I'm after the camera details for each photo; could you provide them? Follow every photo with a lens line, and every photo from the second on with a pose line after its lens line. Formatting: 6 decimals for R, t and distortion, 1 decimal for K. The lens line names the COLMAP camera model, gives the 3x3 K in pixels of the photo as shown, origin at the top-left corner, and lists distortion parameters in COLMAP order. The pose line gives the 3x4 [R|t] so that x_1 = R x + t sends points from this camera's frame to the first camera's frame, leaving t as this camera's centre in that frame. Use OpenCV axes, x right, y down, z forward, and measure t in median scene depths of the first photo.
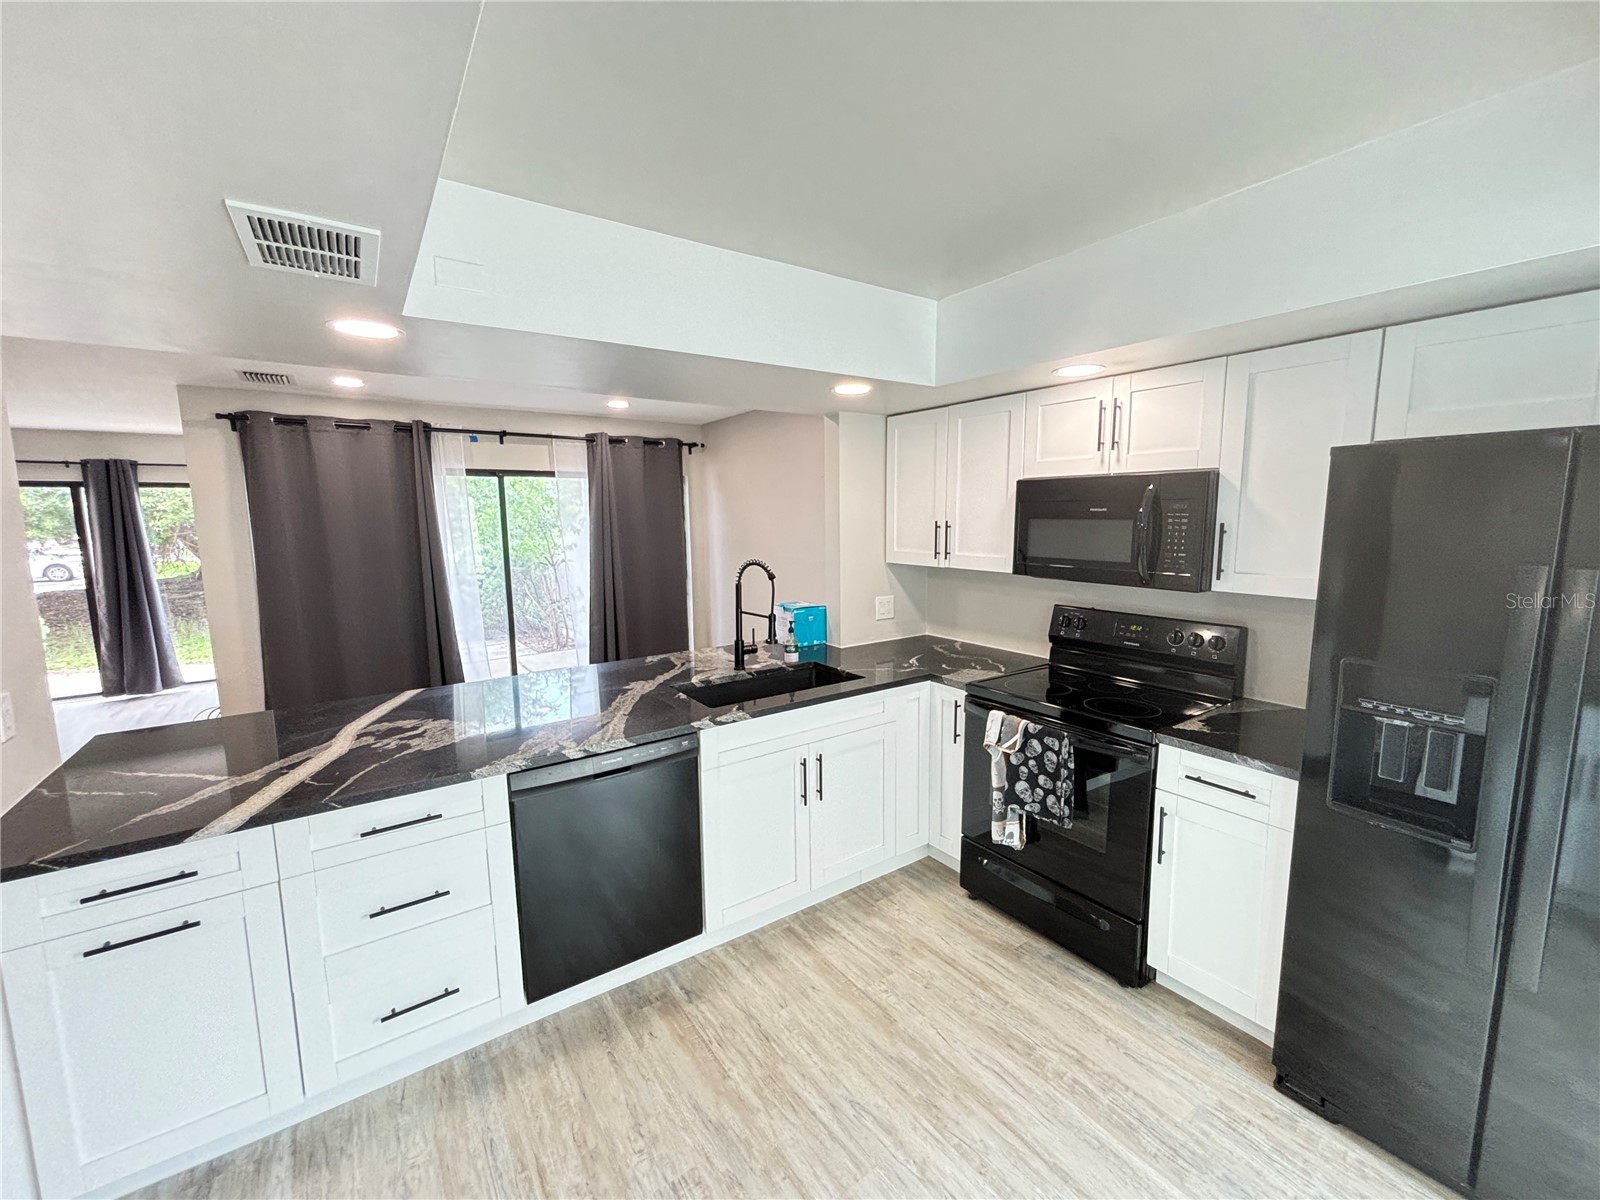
lens RADIAL K [[644.5, 0, 799.2], [0, 644.5, 597.6], [0, 0, 1]] dist [-0.002903, -0.000033]
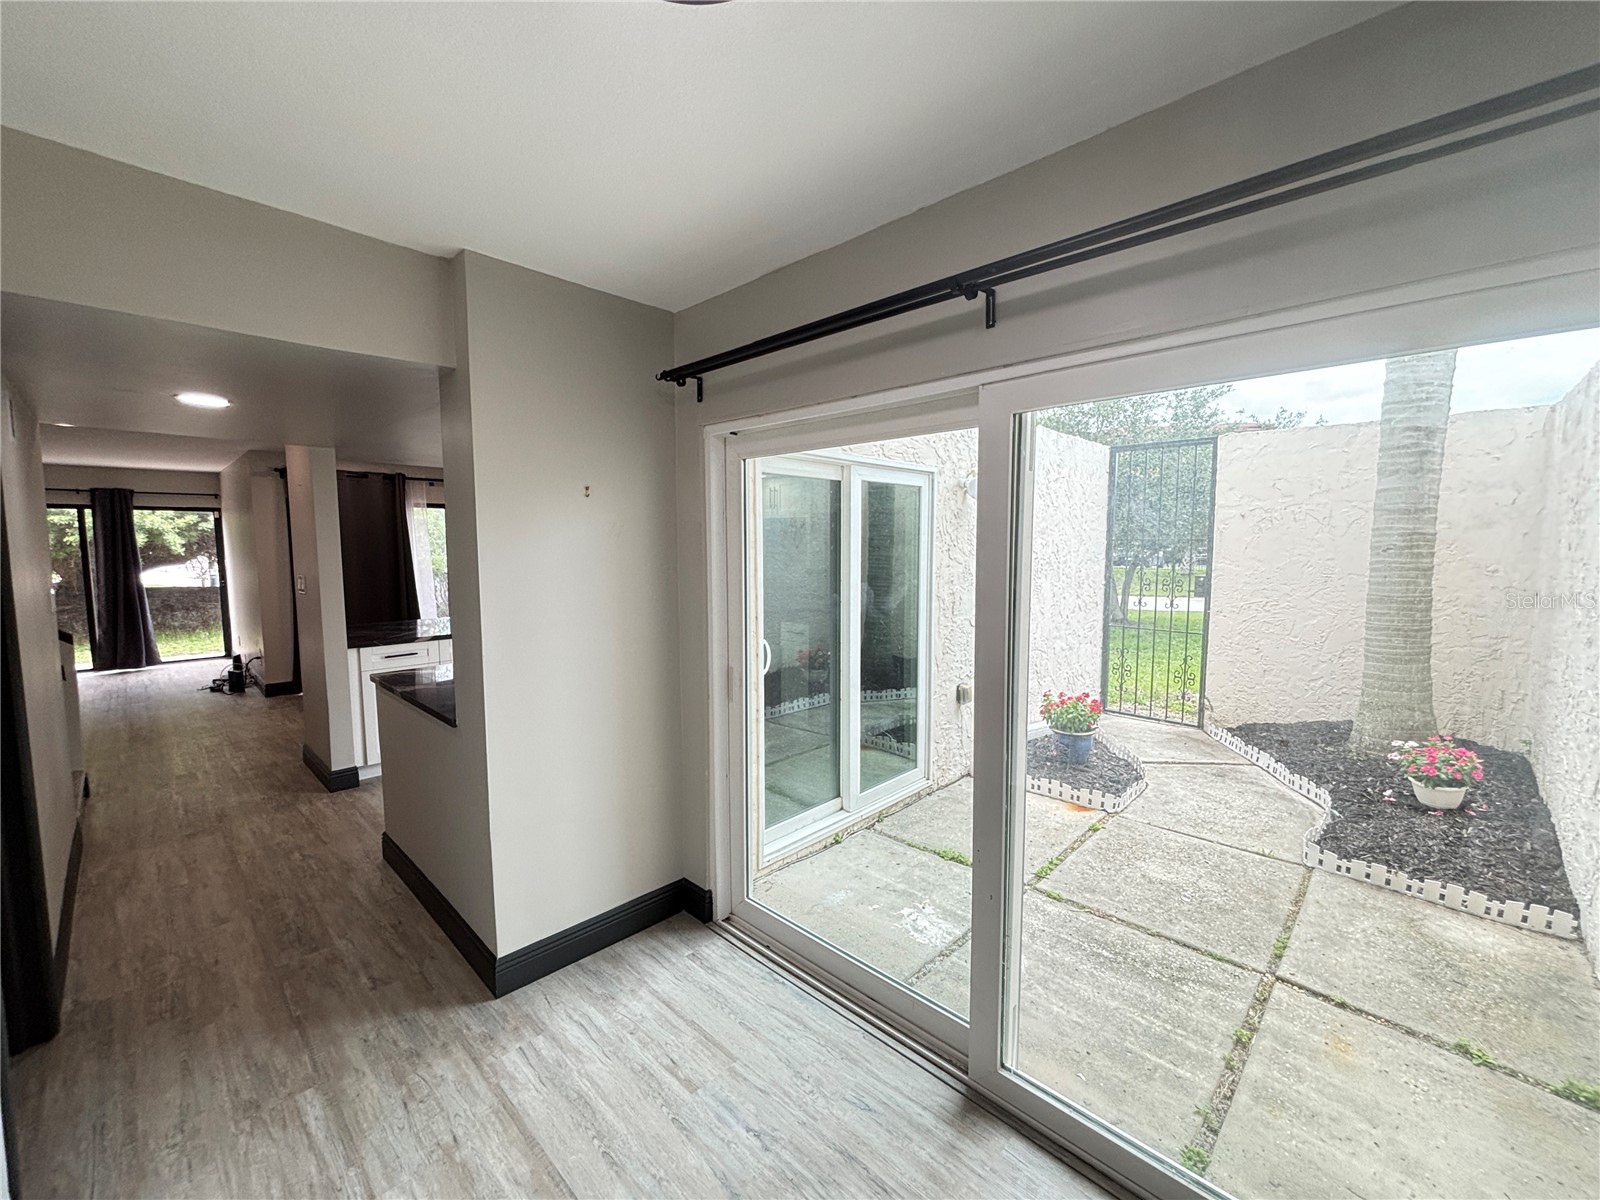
lens RADIAL K [[644.5, 0, 799.2], [0, 644.5, 597.6], [0, 0, 1]] dist [-0.002903, -0.000033]
pose [[0.980881, -0.006089, 0.194513, 0.105046], [0.014799, 0.998950, -0.043357, 0.201809], [-0.194045, 0.045407, 0.979941, -1.292200]]
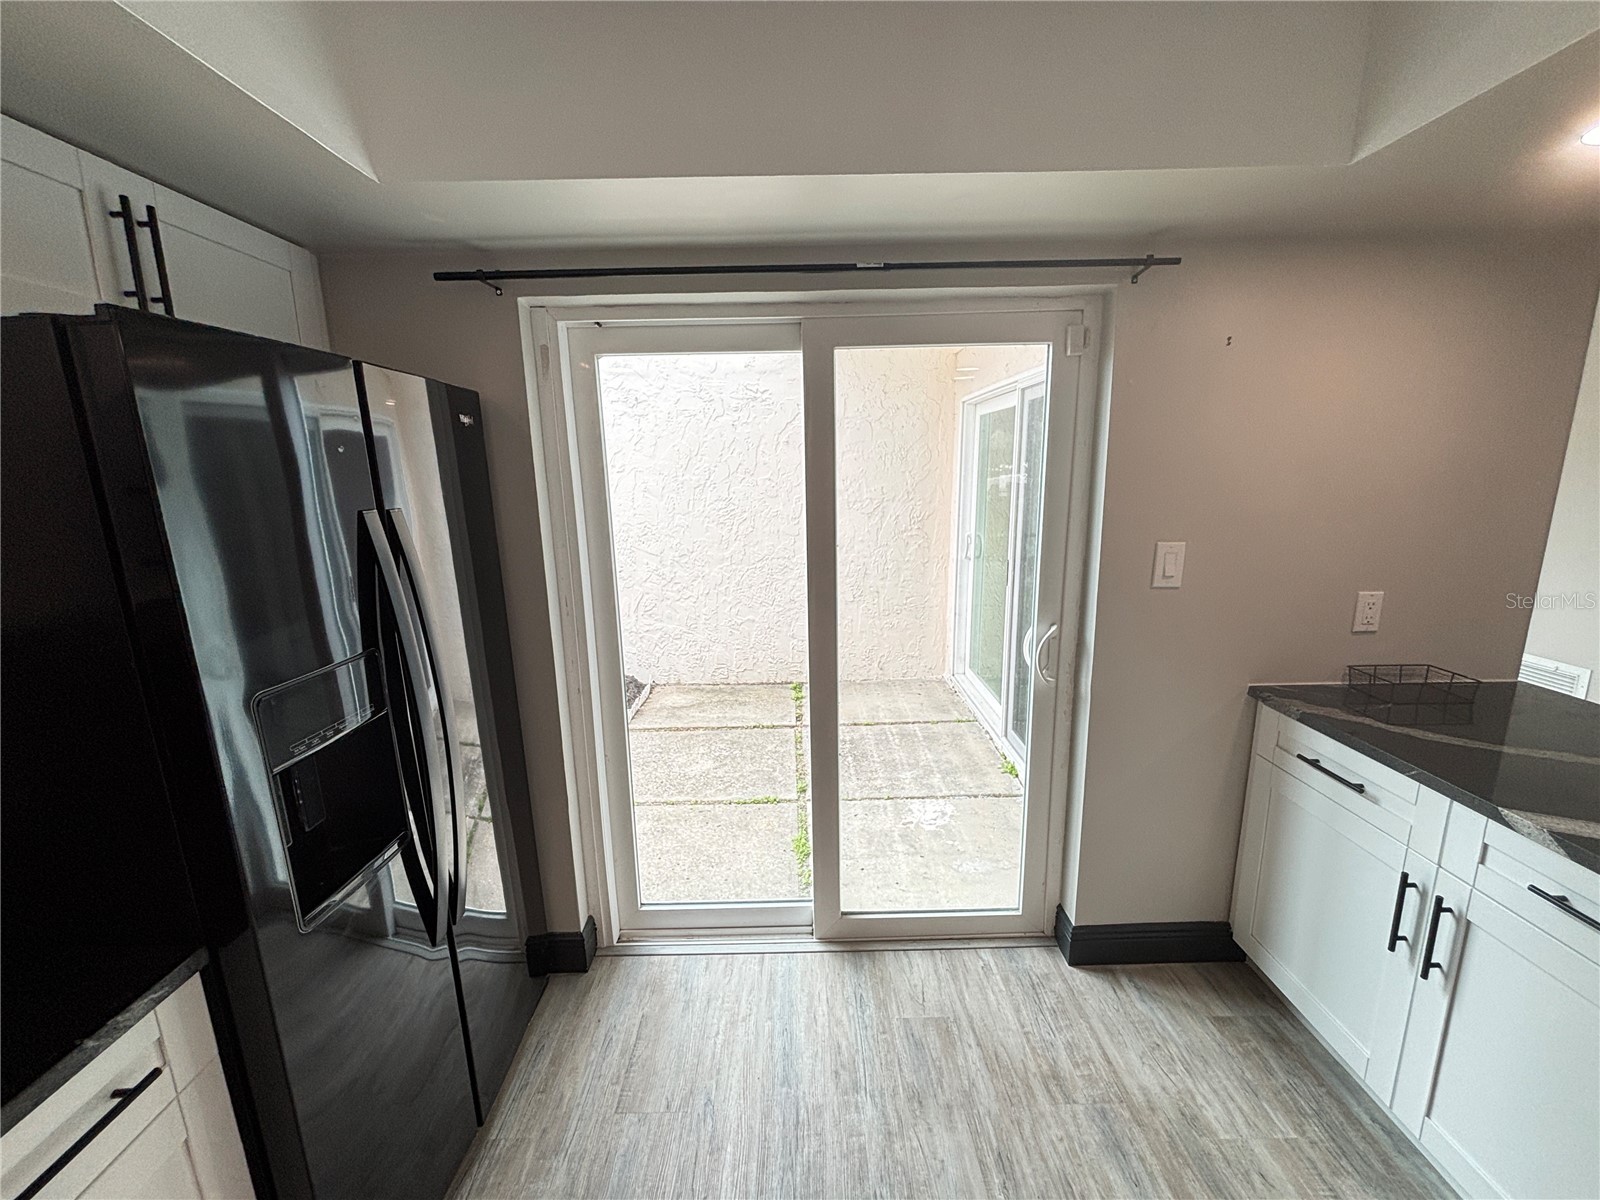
lens RADIAL K [[644.5, 0, 799.2], [0, 644.5, 597.6], [0, 0, 1]] dist [-0.002903, -0.000033]
pose [[-0.824036, -0.087517, 0.559737, 0.078109], [0.101905, 0.948985, 0.298402, -0.077511], [-0.557297, 0.302934, -0.773079, 0.739044]]
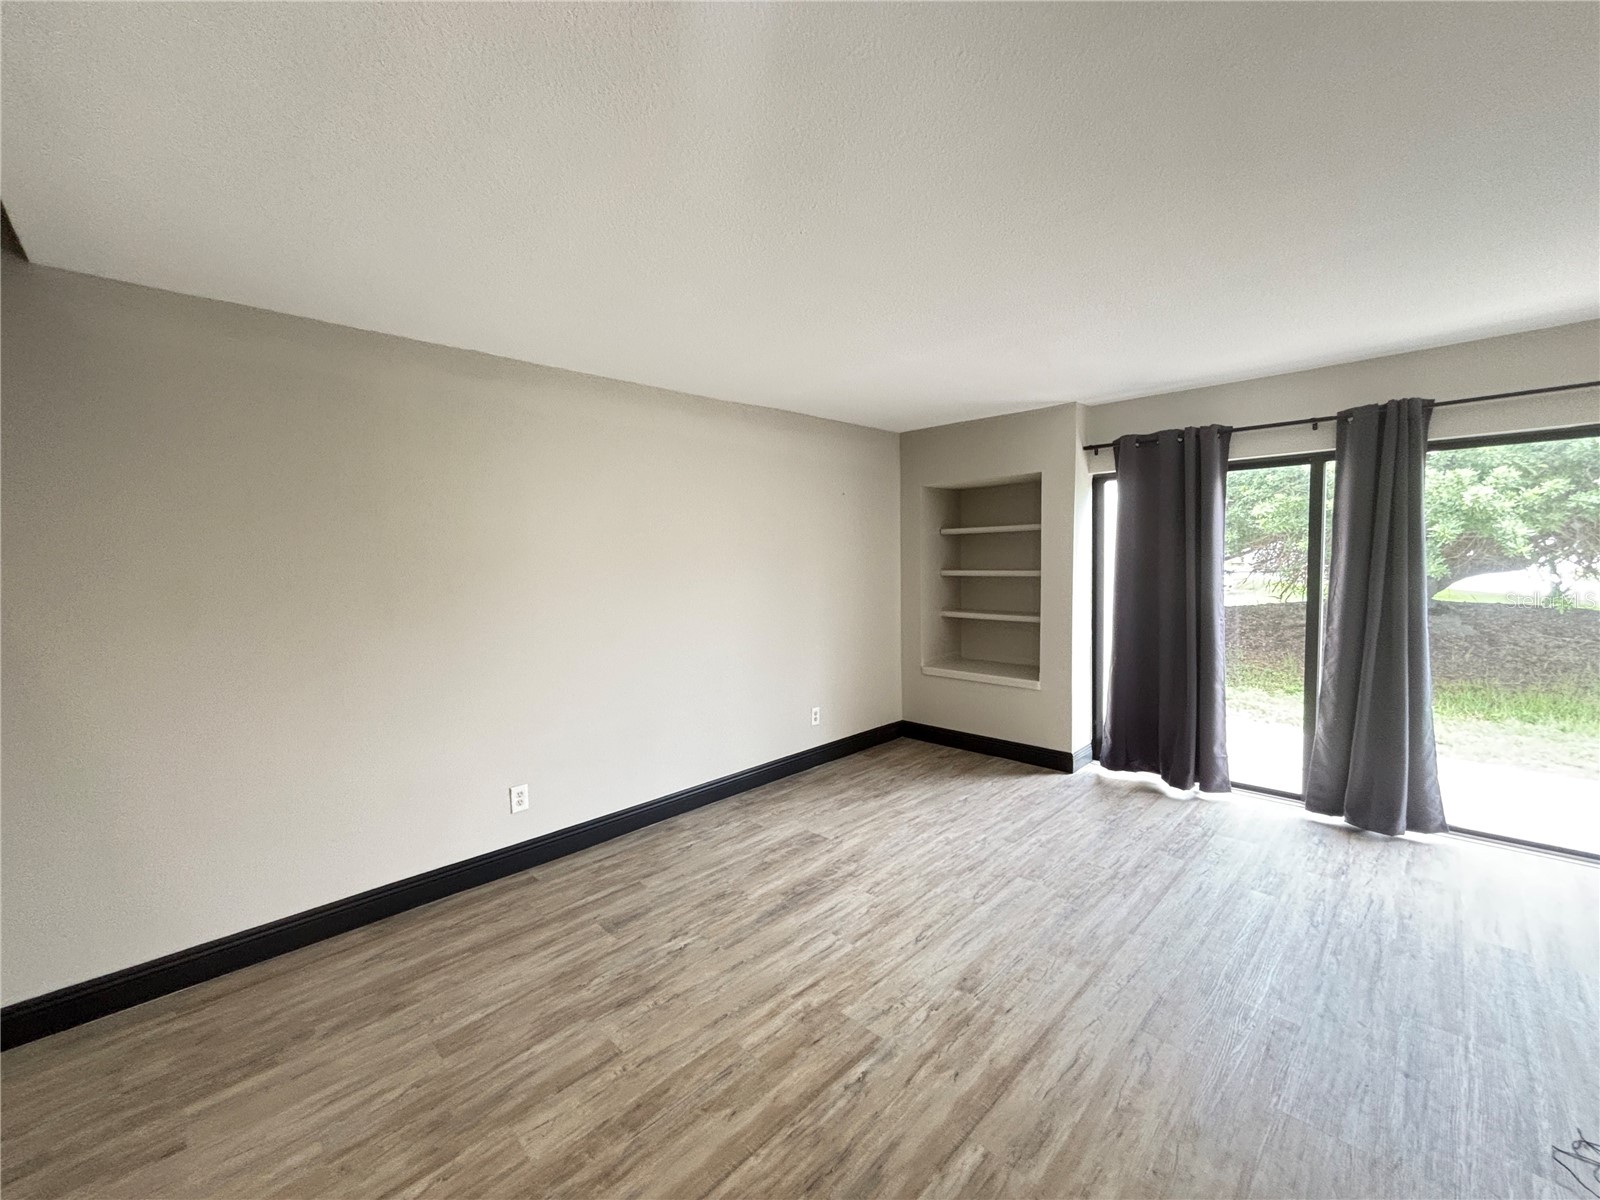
lens RADIAL K [[641.0, 0, 801.6], [0, 641.0, 594.6], [0, 0, 1]] dist [0.006539, -0.000610]
pose [[0.171665, 0.072063, -0.982516, -1.412754], [-0.110171, 0.992469, 0.053544, -0.060045], [0.978976, 0.099053, 0.178312, 0.987754]]
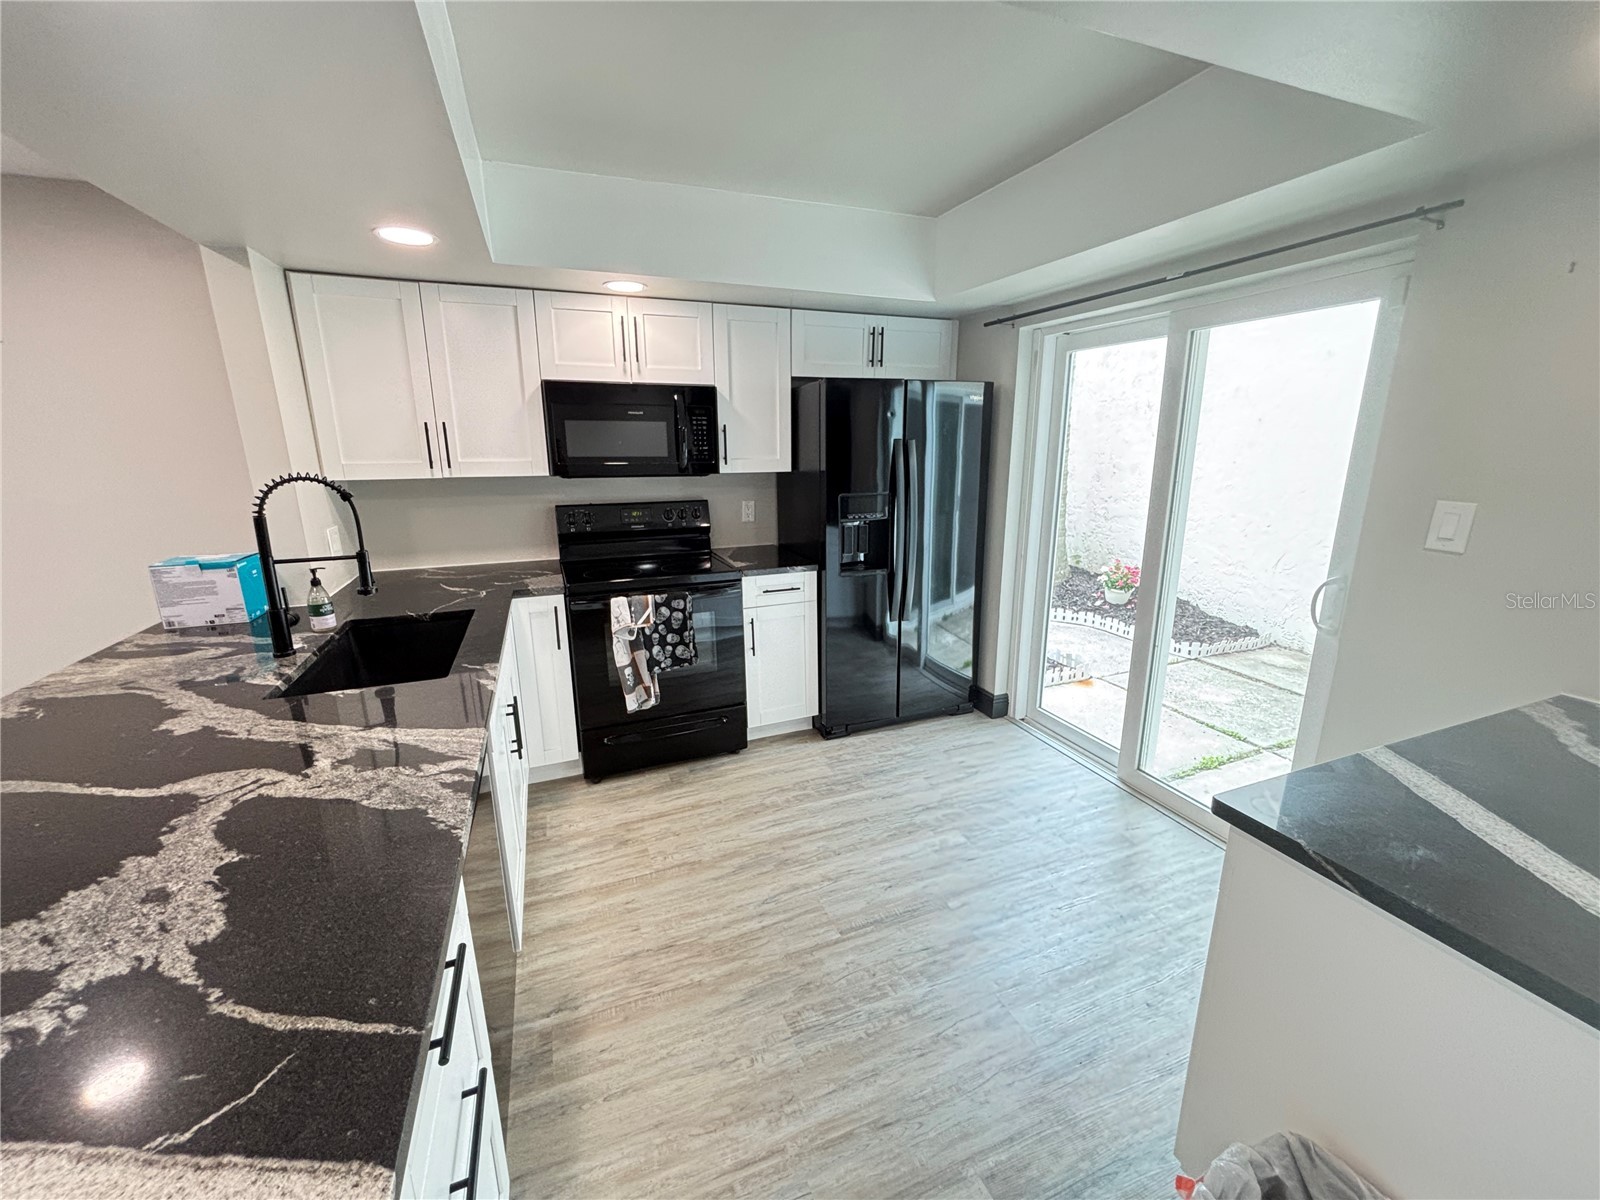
lens RADIAL K [[644.5, 0, 799.2], [0, 644.5, 597.6], [0, 0, 1]] dist [-0.002903, -0.000033]
pose [[0.236405, -0.226505, 0.944885, -0.663794], [0.129890, 0.971089, 0.200289, -0.003310], [-0.962934, 0.075382, 0.258991, 0.419837]]
